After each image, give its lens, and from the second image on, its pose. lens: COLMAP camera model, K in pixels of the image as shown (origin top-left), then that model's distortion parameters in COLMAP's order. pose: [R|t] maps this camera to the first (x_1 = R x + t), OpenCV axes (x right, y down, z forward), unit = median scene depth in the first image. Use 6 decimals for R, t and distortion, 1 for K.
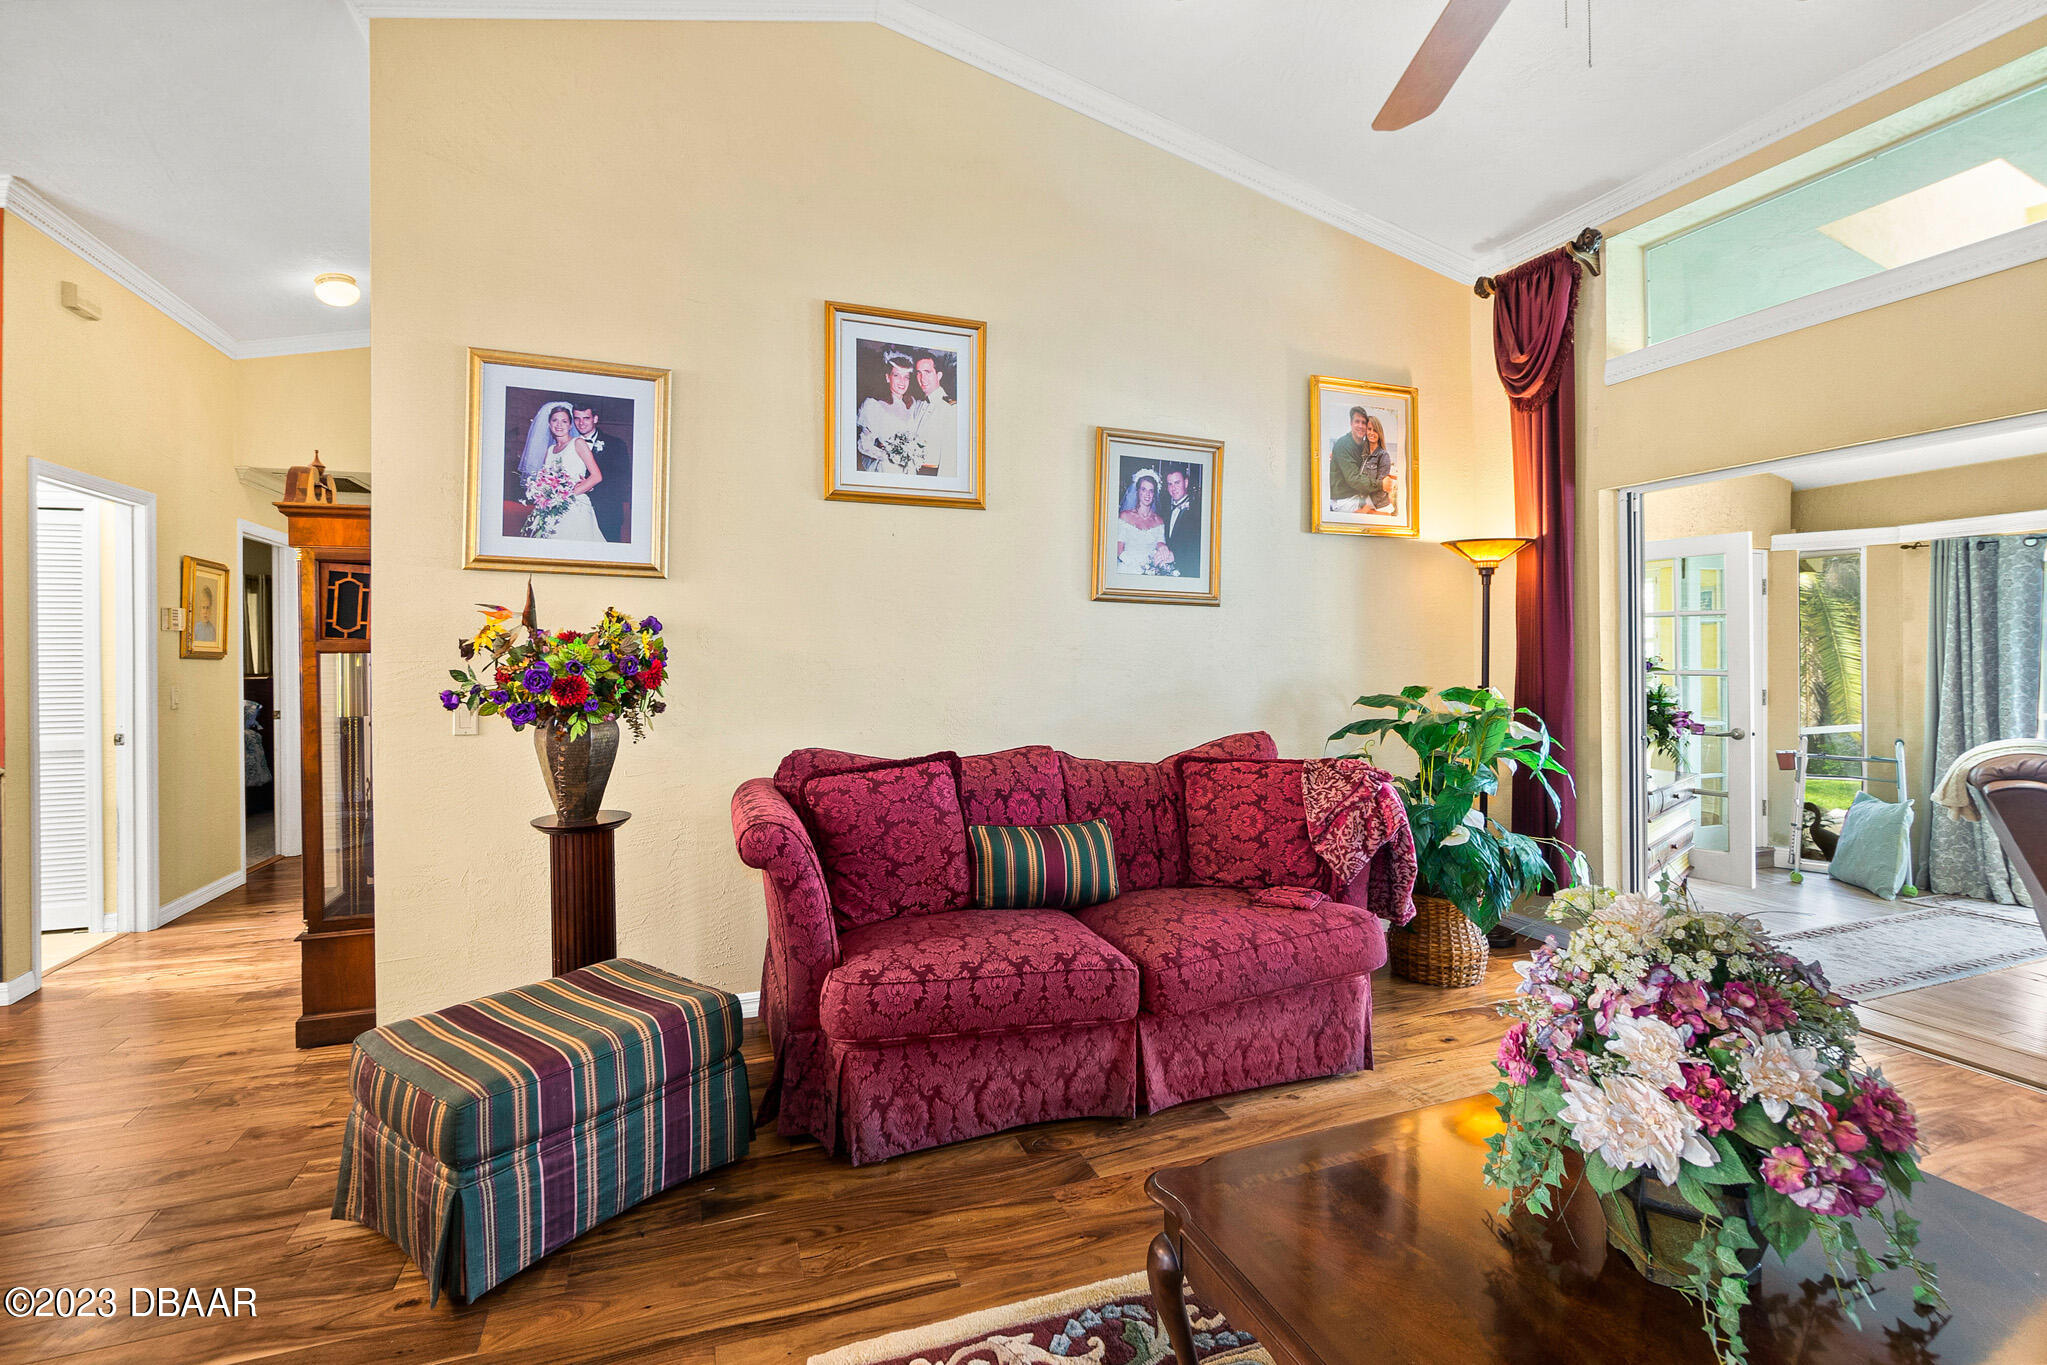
lens RADIAL K [[902.9, 0, 1002.6], [0, 902.9, 659.7], [0, 0, 1]] dist [-0.004110, 0.000209]
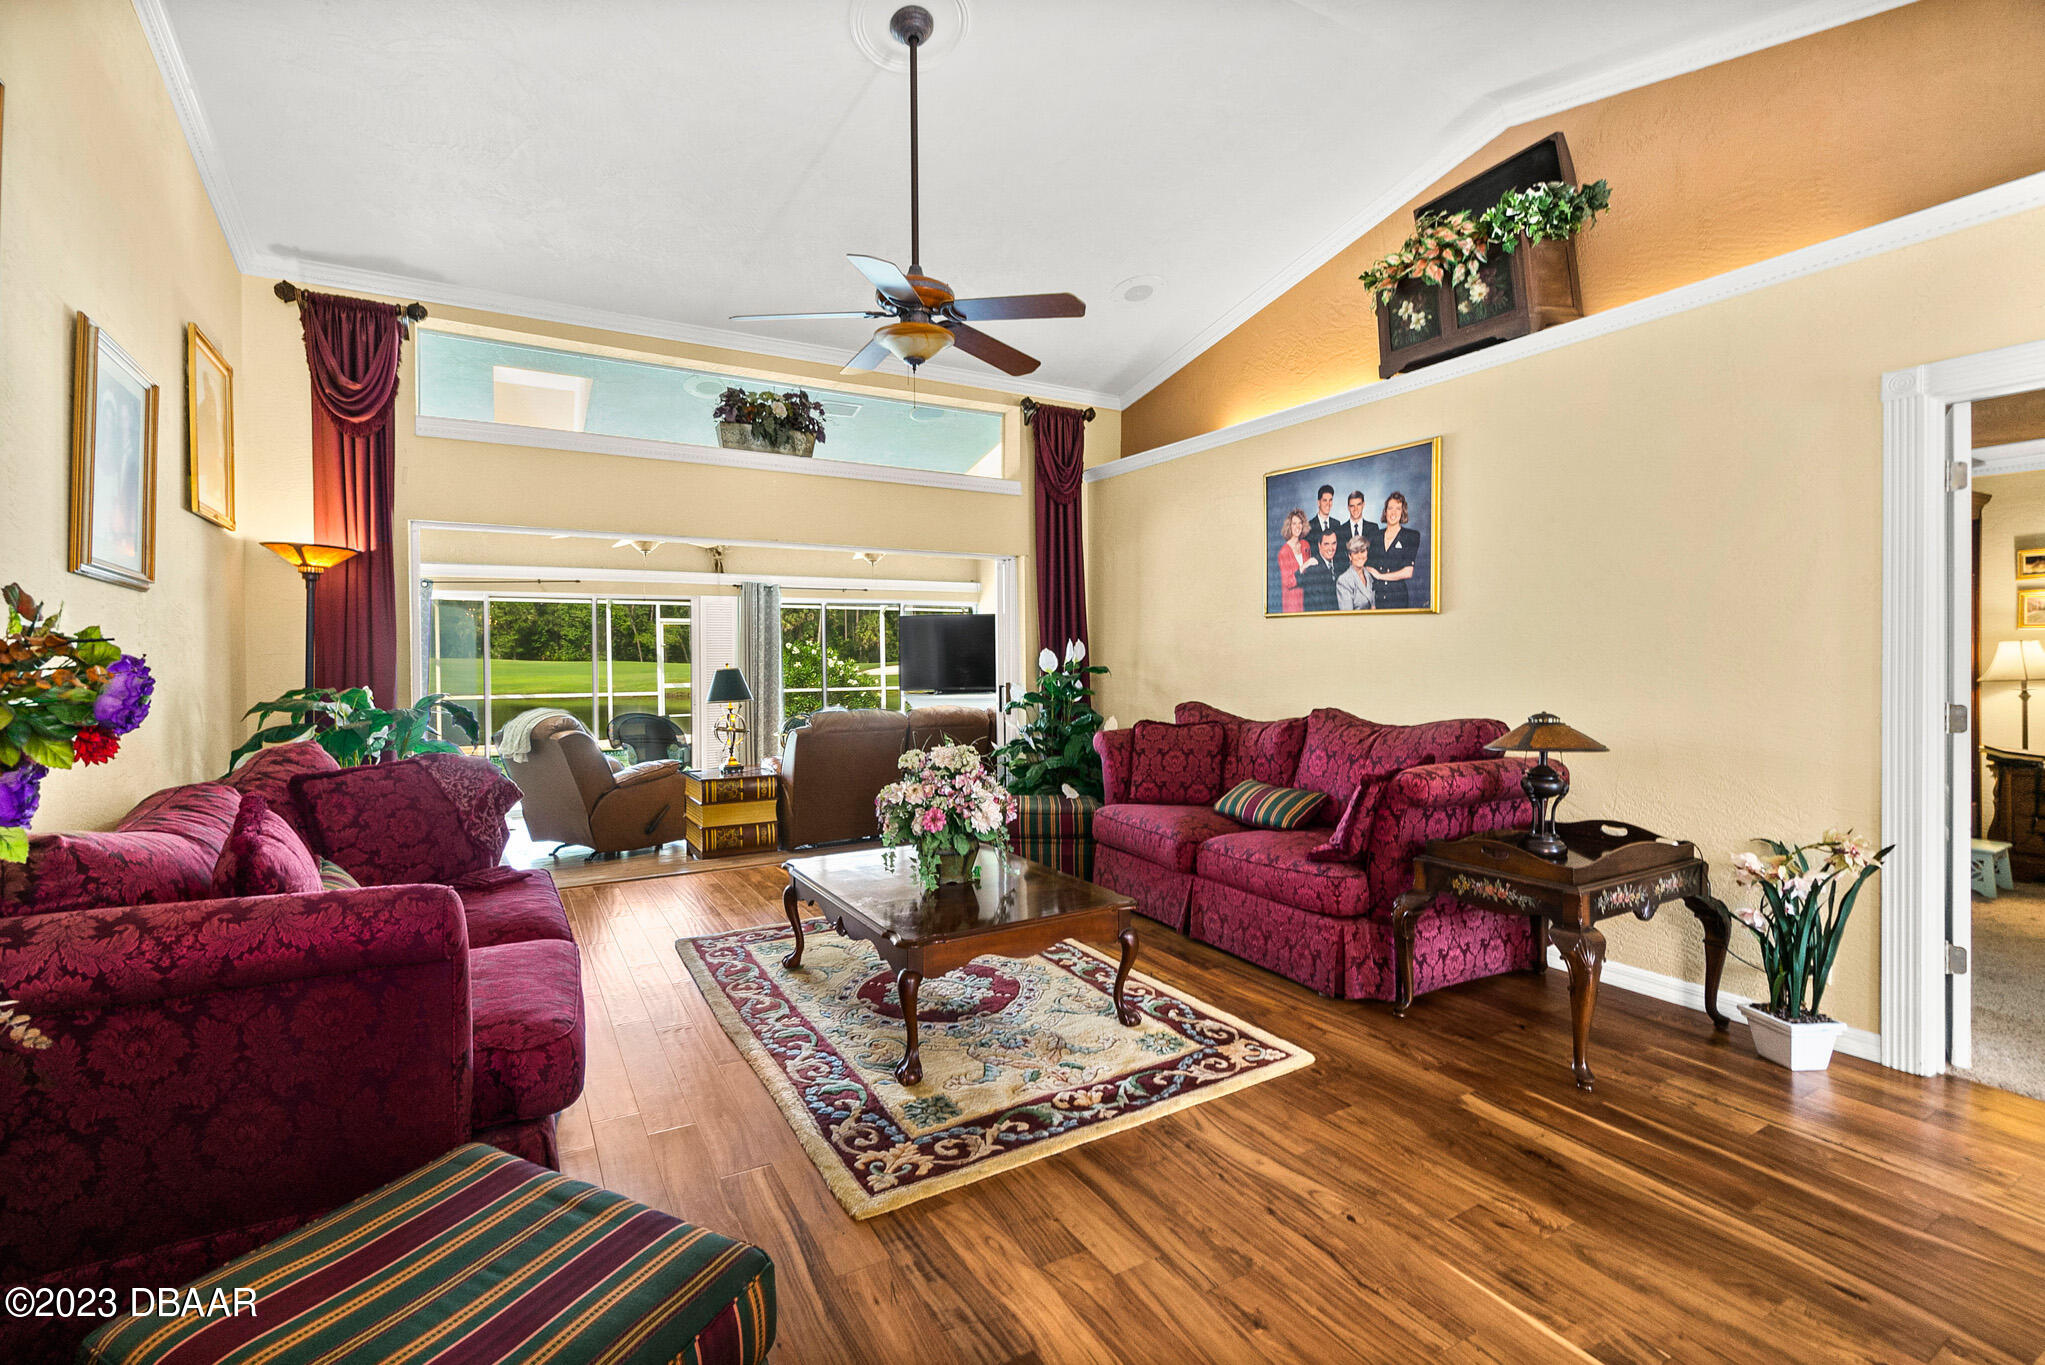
lens RADIAL K [[895.2, 0, 988.6], [0, 895.2, 662.7], [0, 0, 1]] dist [-0.002548, -0.000140]
pose [[-0.165897, -0.001197, 0.986142, -0.685129], [0.009685, 0.999949, 0.002844, 0.005754], [-0.986096, 0.010023, -0.165877, 0.477317]]
